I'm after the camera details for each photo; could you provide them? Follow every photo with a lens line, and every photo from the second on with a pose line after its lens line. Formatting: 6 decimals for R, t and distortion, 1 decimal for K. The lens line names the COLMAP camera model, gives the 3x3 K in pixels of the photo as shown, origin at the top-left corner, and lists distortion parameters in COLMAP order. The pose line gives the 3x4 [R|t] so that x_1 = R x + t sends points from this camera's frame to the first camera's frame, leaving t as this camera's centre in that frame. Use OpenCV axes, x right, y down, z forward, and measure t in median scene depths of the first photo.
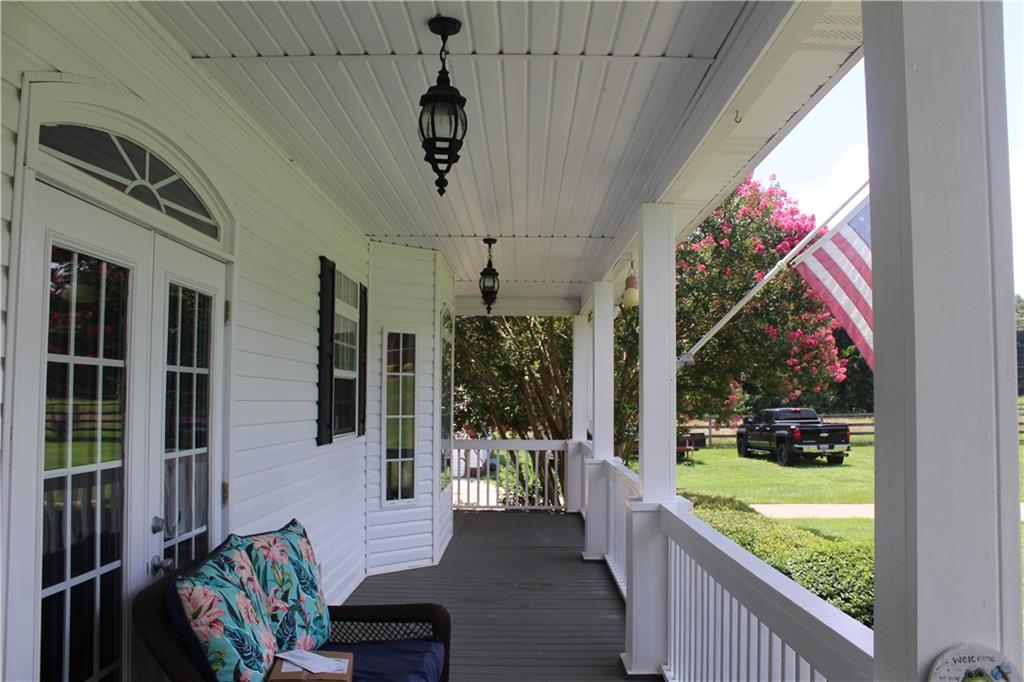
lens RADIAL K [[859.9, 0, 512.0], [0, 859.9, 341.0], [0, 0, 1]] dist [-0.168614, 0.189327]
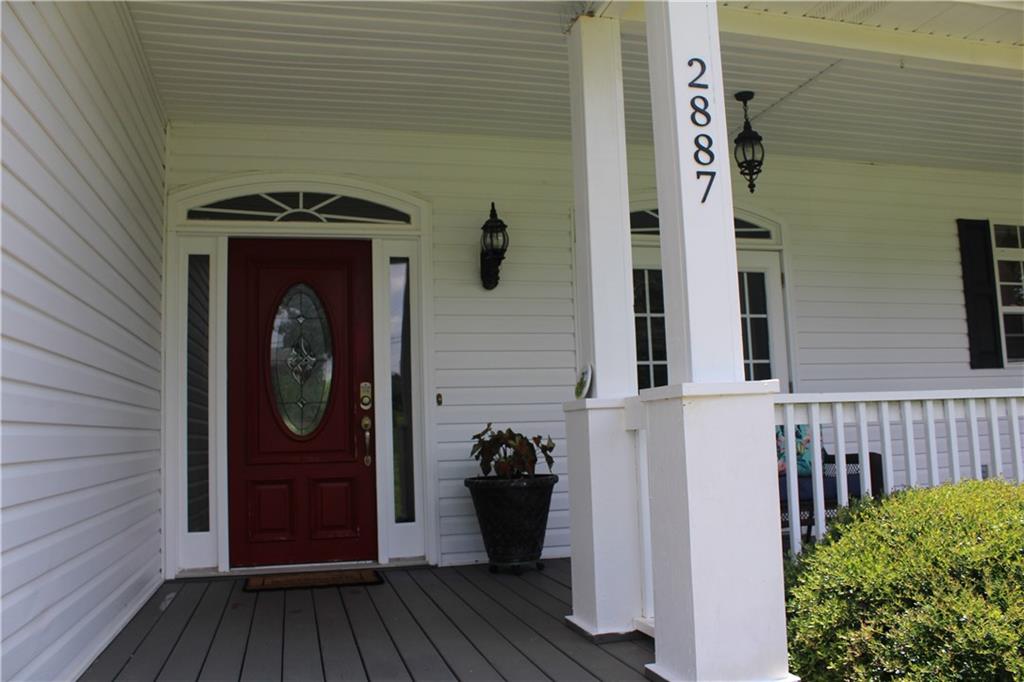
lens RADIAL K [[859.9, 0, 512.0], [0, 859.9, 341.0], [0, 0, 1]] dist [-0.168614, 0.189327]
pose [[0.253606, -0.117903, -0.960095, 1.397296], [0.094738, 0.990800, -0.096649, 0.246309], [0.962657, -0.066446, 0.262443, 0.053505]]
